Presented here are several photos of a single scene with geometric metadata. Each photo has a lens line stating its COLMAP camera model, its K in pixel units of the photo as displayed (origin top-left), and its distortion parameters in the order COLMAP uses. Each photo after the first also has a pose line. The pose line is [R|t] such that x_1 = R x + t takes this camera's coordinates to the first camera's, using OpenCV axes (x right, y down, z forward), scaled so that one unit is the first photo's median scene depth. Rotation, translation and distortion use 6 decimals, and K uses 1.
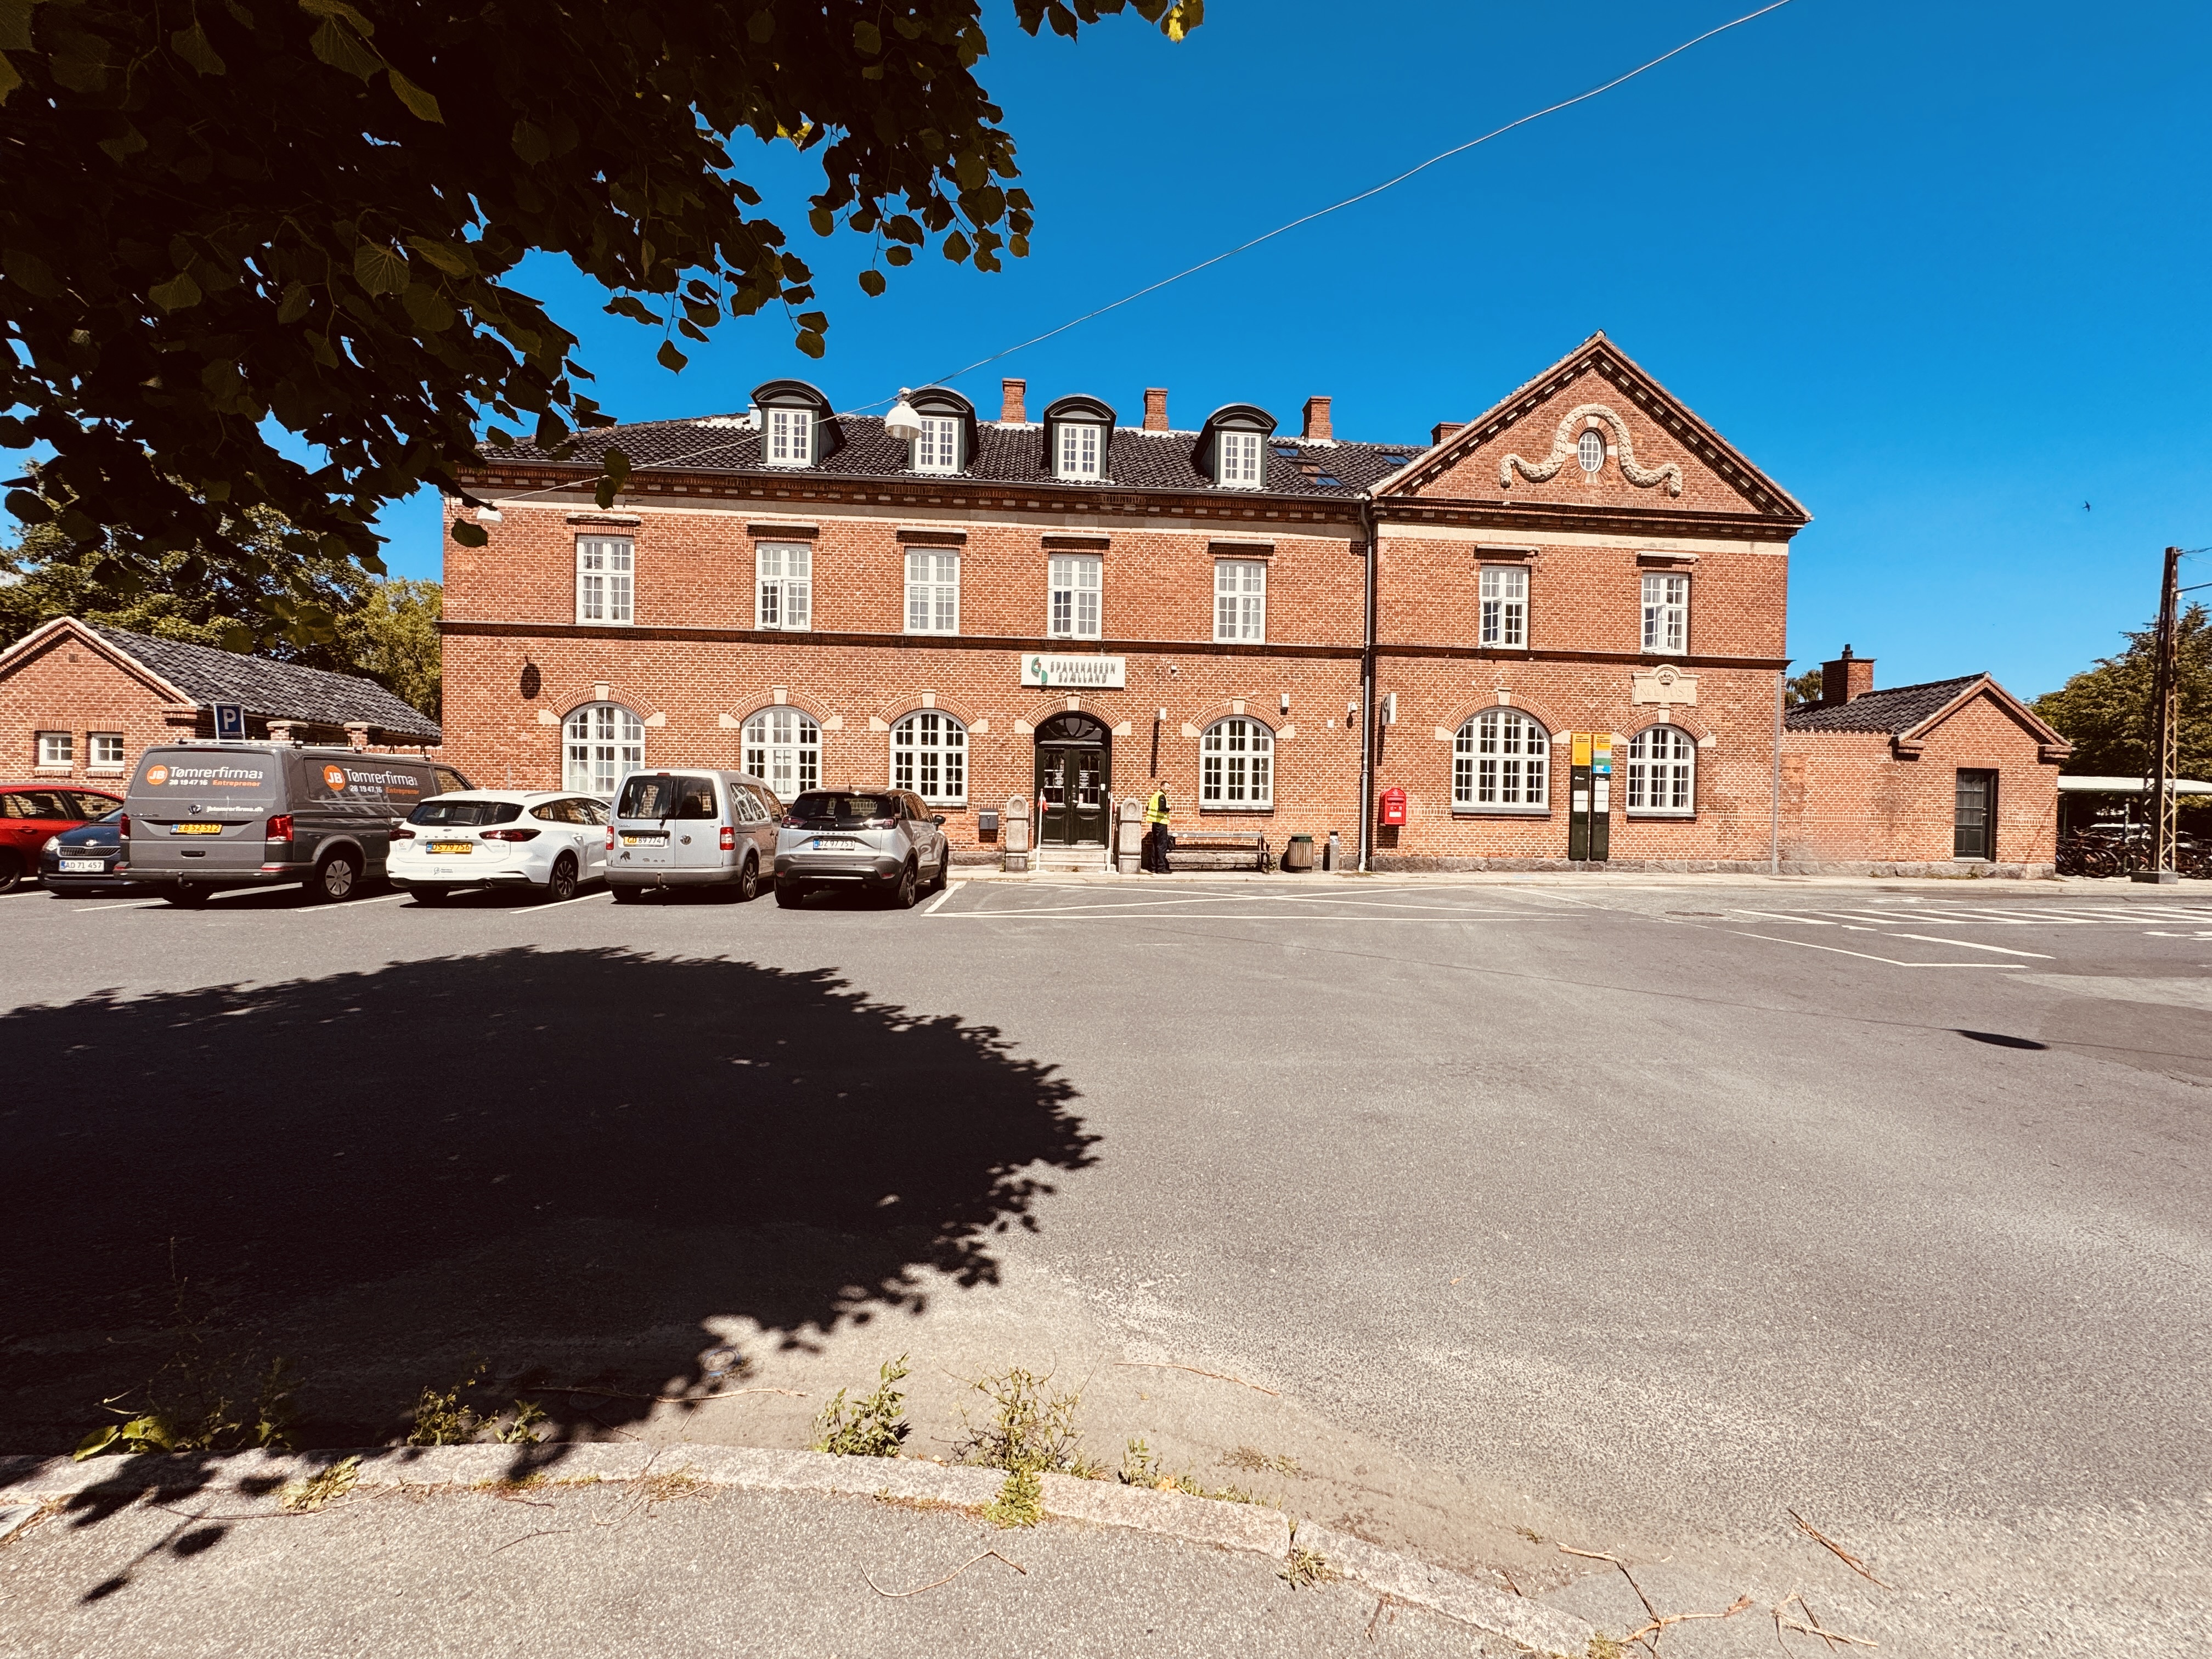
lens RADIAL K [[824.0, 0, 1105.1], [0, 824.0, 819.0], [0, 0, 1]] dist [-0.003859, -0.000088]
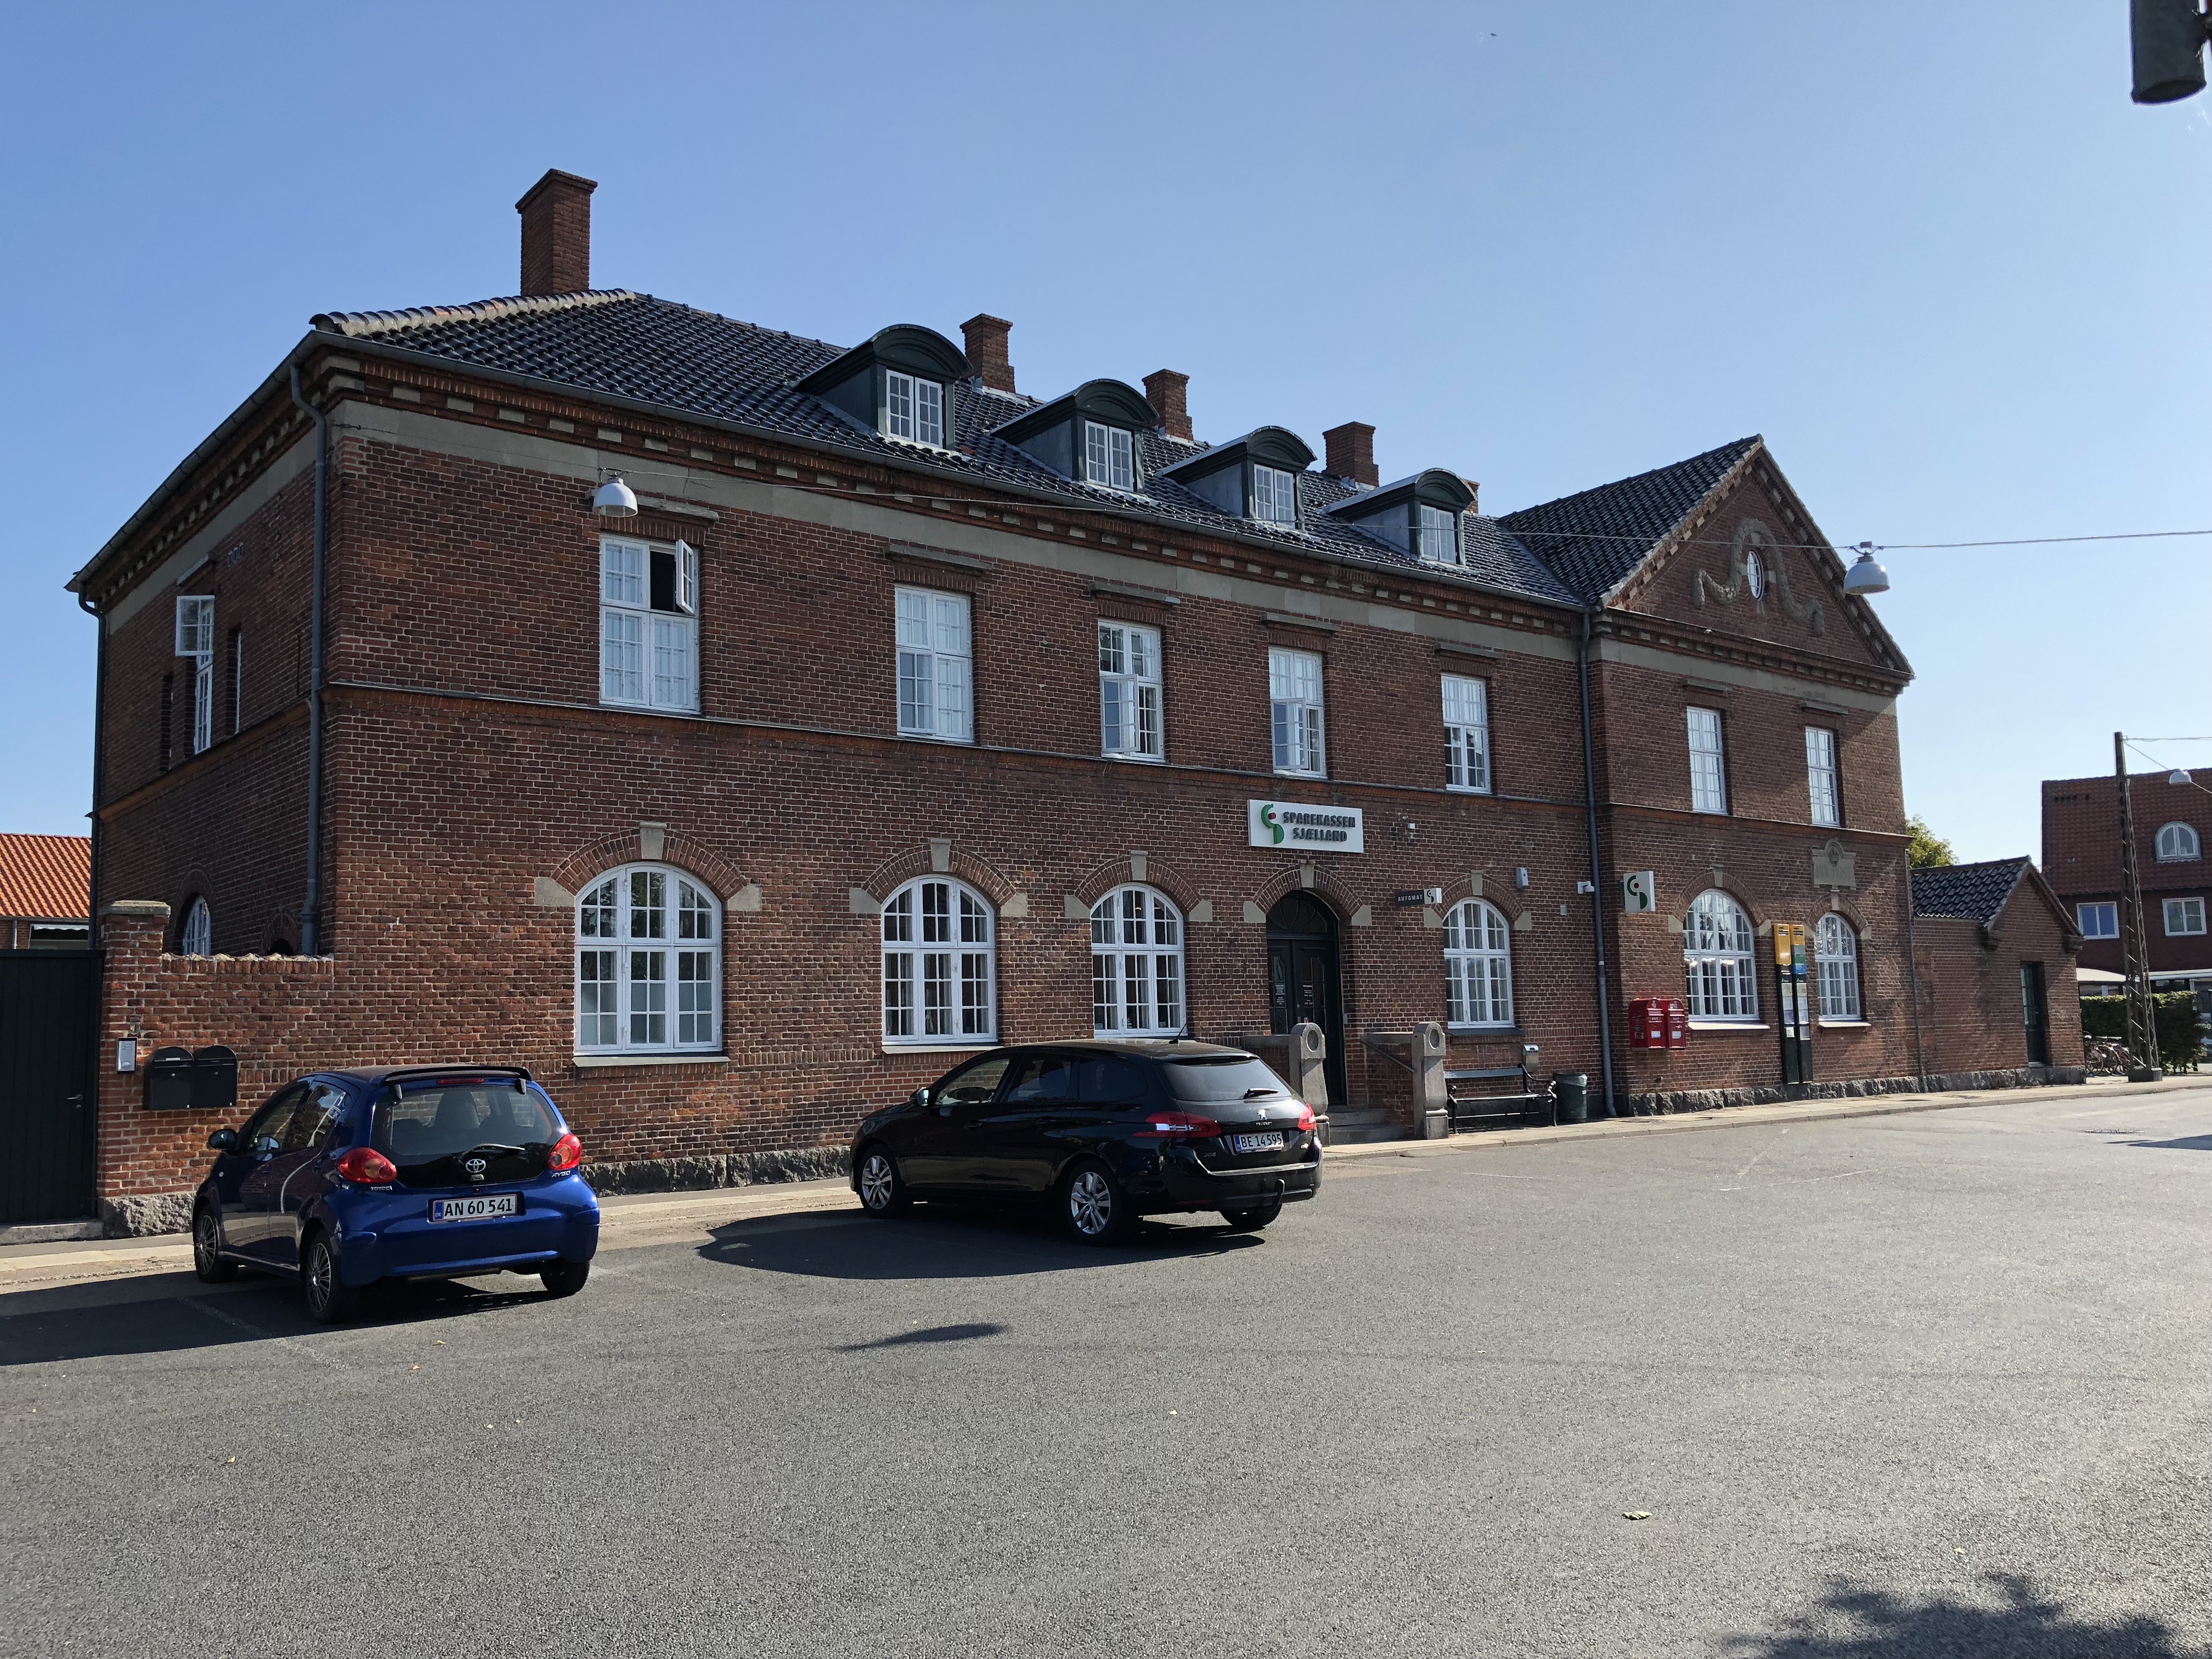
lens RADIAL K [[1799.7, 0, 1135.7], [0, 1799.7, 811.8], [0, 0, 1]] dist [0.091898, -0.120498]
pose [[0.814291, 0.035120, 0.579393, -1.003693], [0.051201, 0.989931, -0.131964, -0.012648], [-0.578194, 0.137123, 0.804294, -0.058159]]
